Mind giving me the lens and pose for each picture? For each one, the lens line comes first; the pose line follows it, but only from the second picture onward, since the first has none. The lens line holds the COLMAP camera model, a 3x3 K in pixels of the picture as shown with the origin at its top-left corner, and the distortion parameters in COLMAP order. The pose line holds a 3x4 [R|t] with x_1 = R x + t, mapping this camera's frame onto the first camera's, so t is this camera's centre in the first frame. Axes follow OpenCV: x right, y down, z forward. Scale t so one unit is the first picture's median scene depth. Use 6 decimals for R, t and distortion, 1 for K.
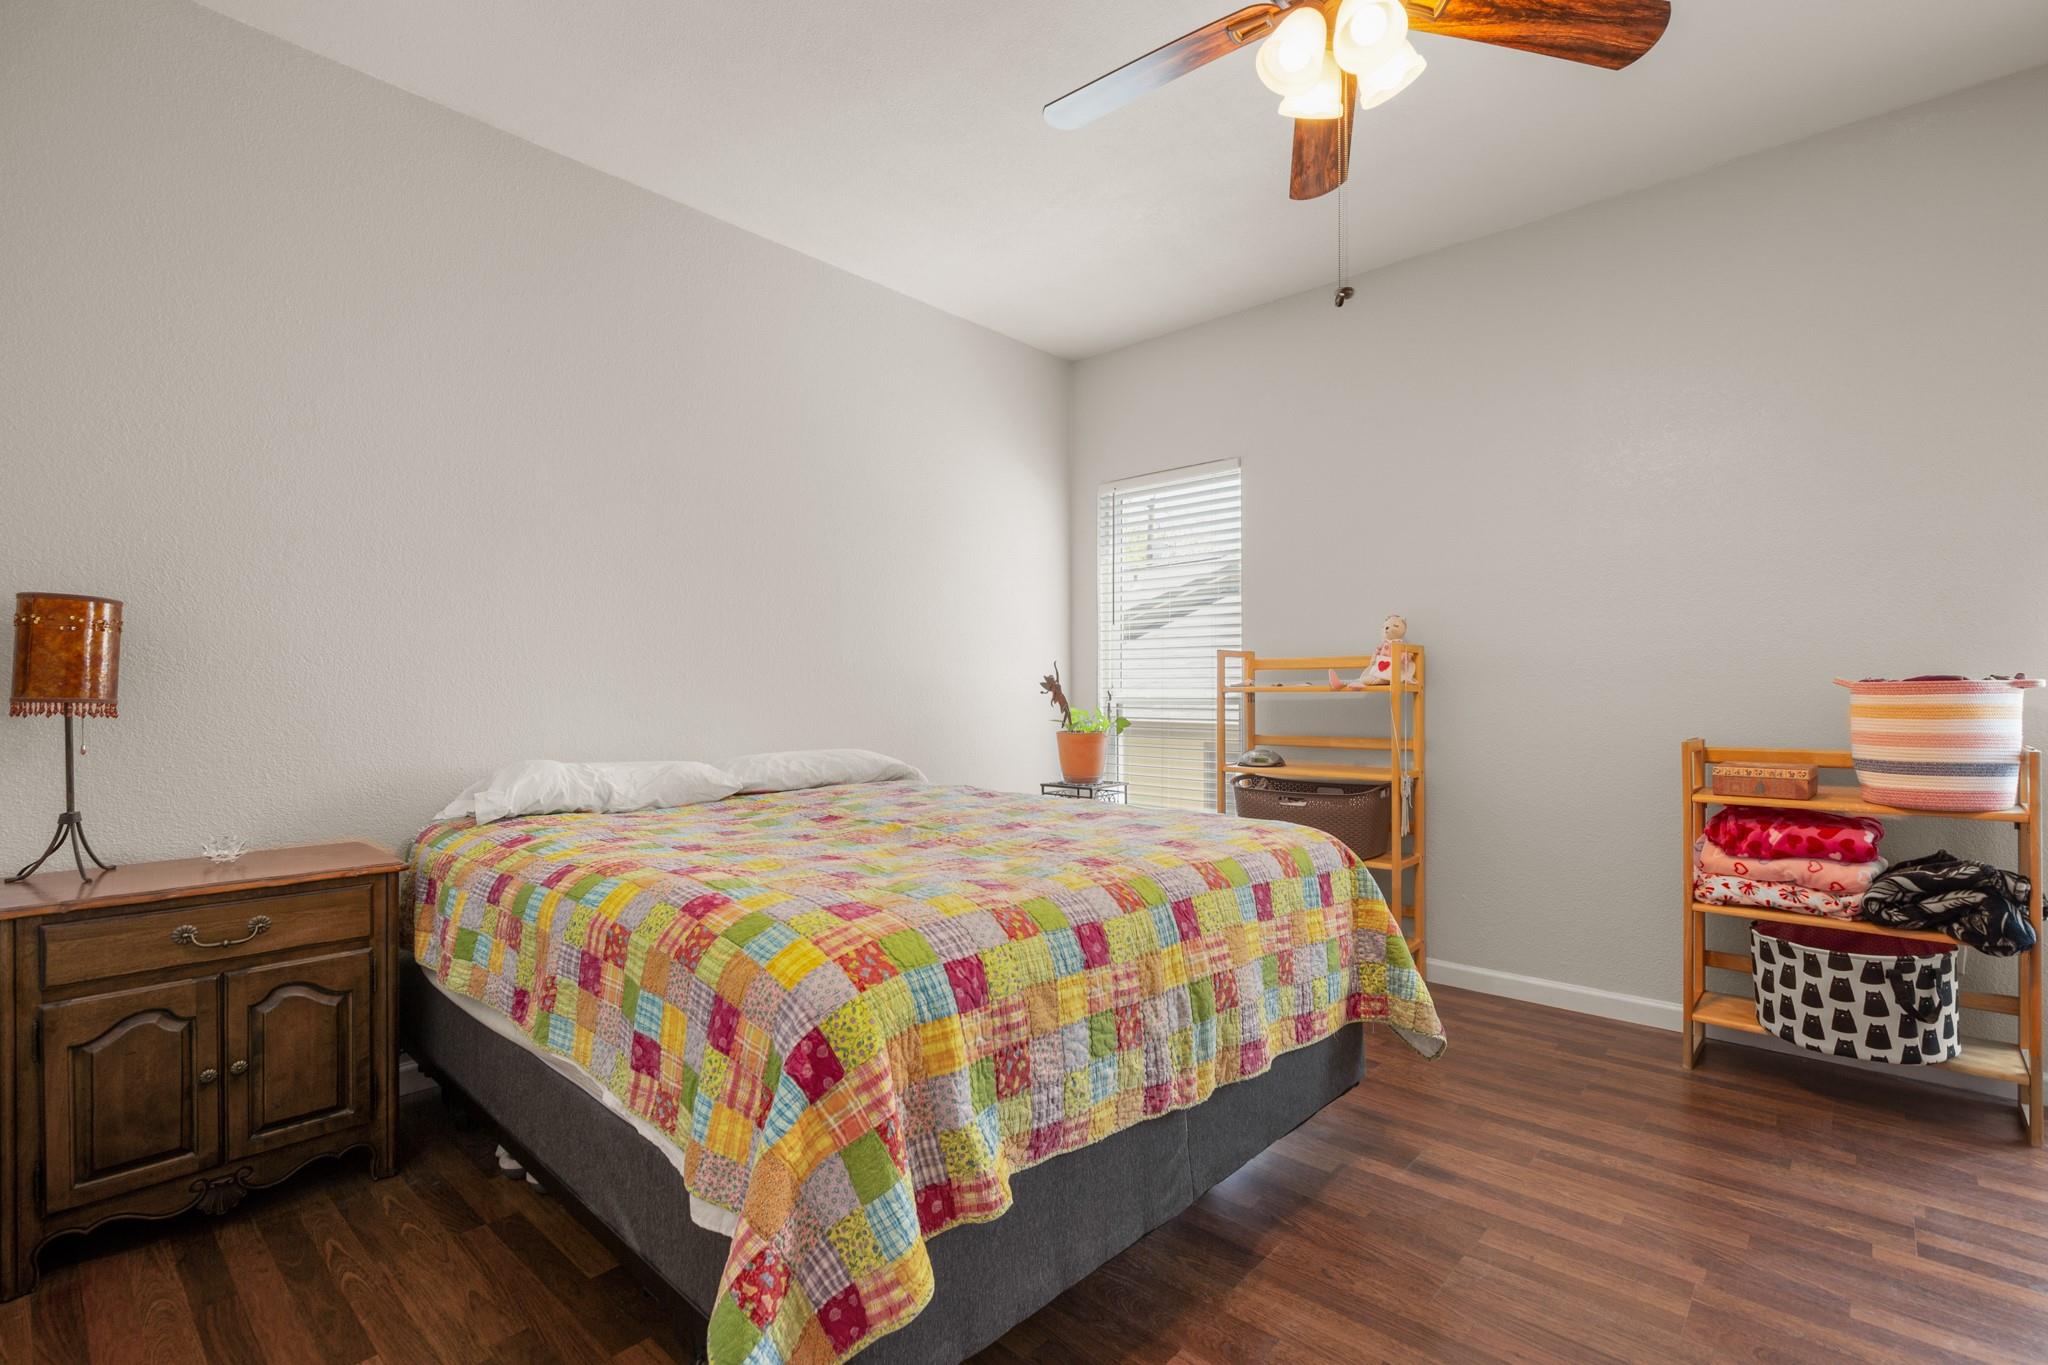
lens RADIAL K [[928.1, 0, 1041.4], [0, 928.1, 687.5], [0, 0, 1]] dist [0.001631, -0.000001]
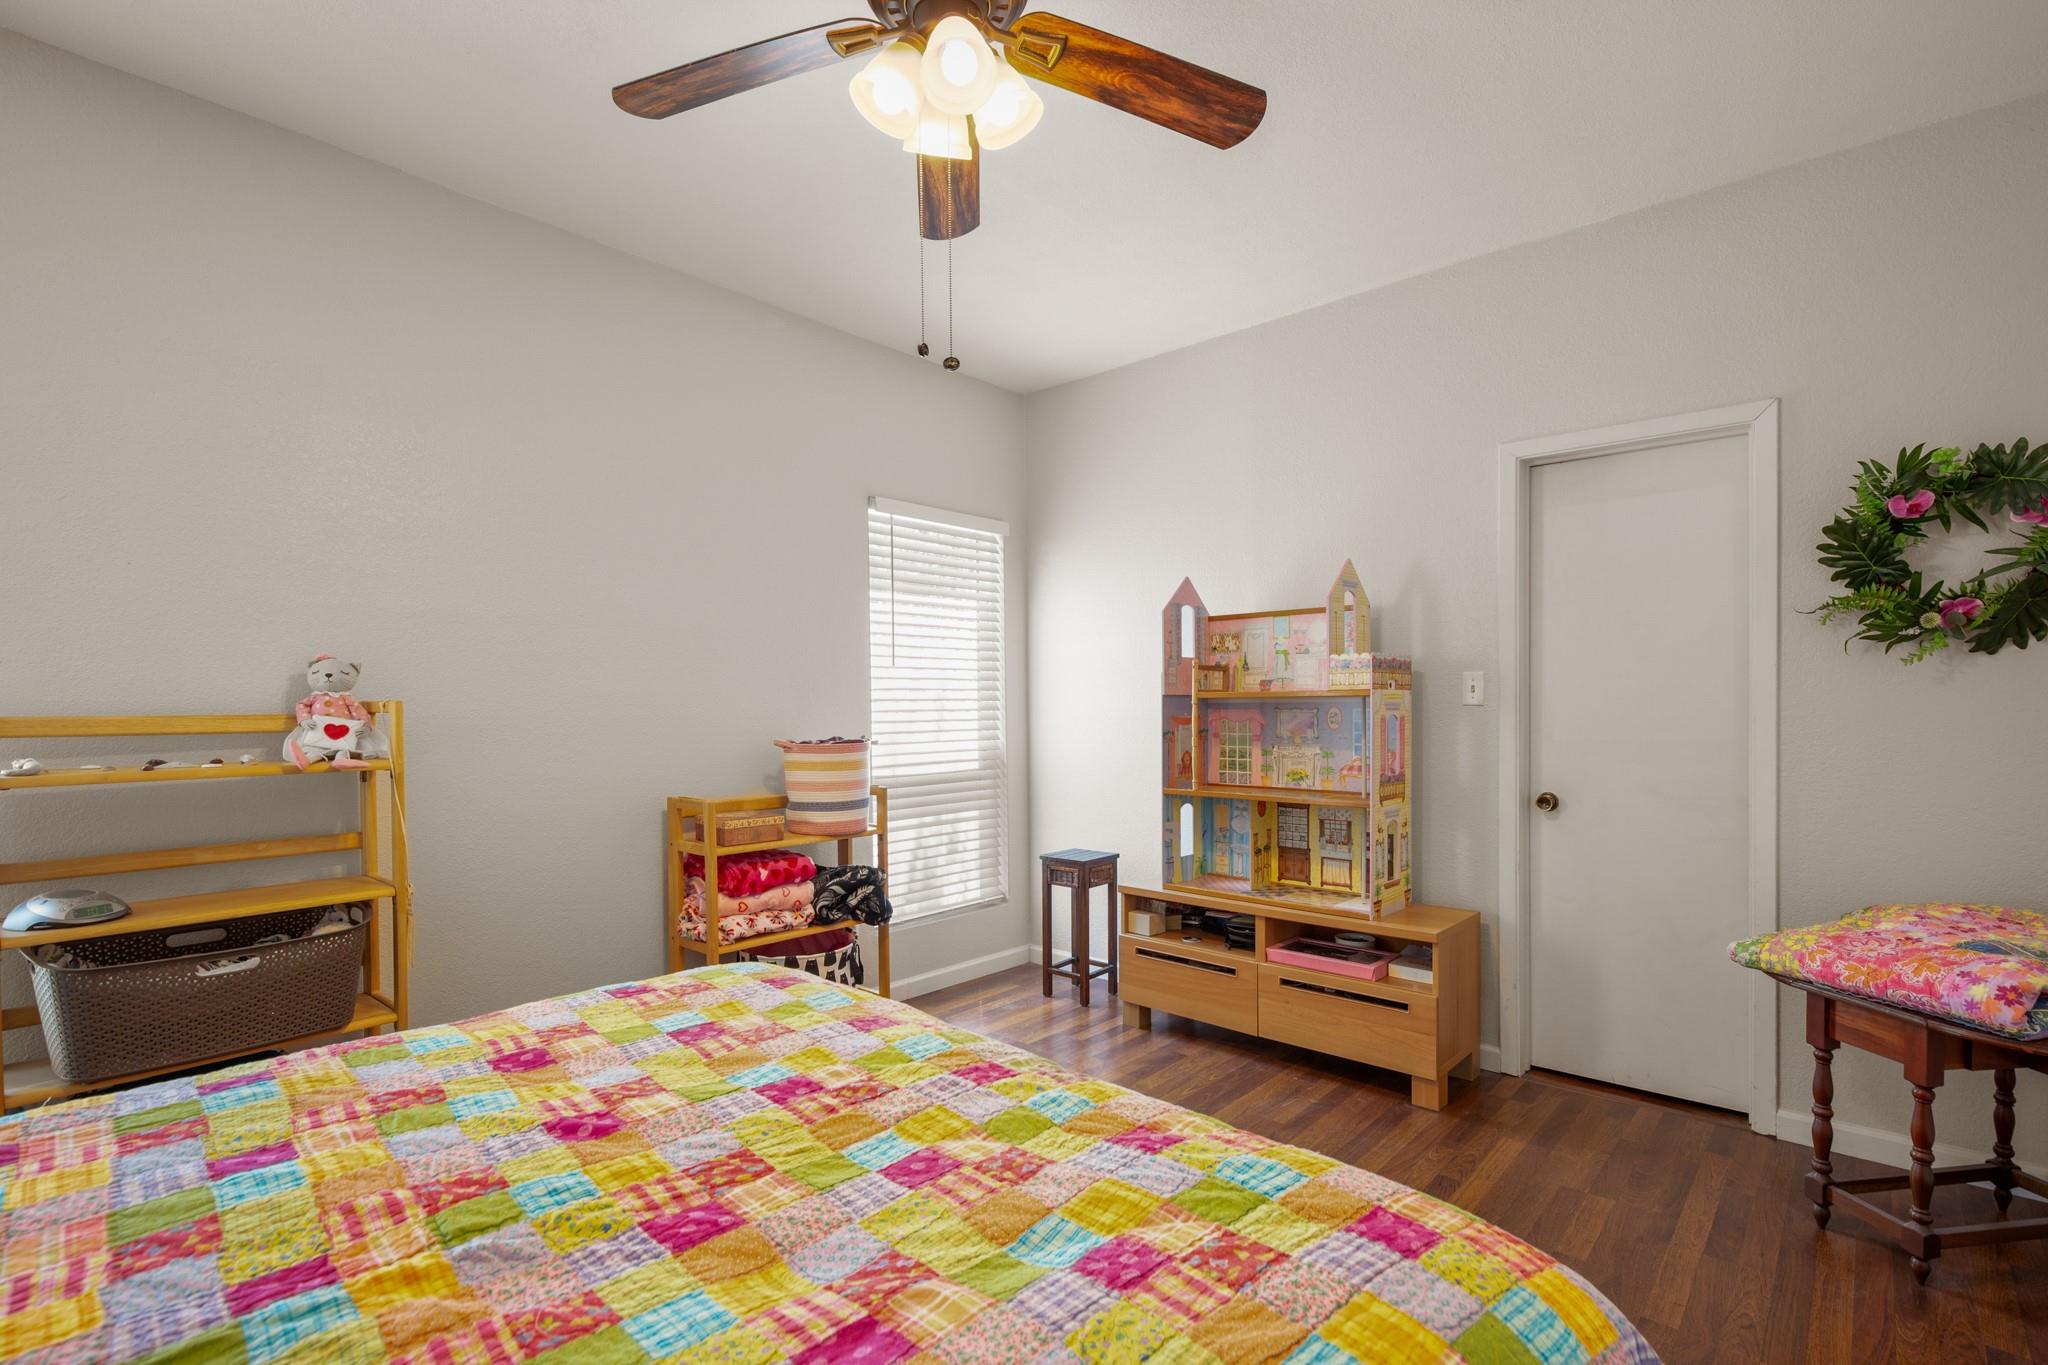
lens RADIAL K [[928.1, 0, 1041.4], [0, 928.1, 687.5], [0, 0, 1]] dist [0.001631, -0.000001]
pose [[-0.002300, 0.027809, 0.999611, -0.431435], [0.004343, 0.999604, -0.027798, -0.046626], [-0.999988, 0.004277, -0.002420, 0.659161]]
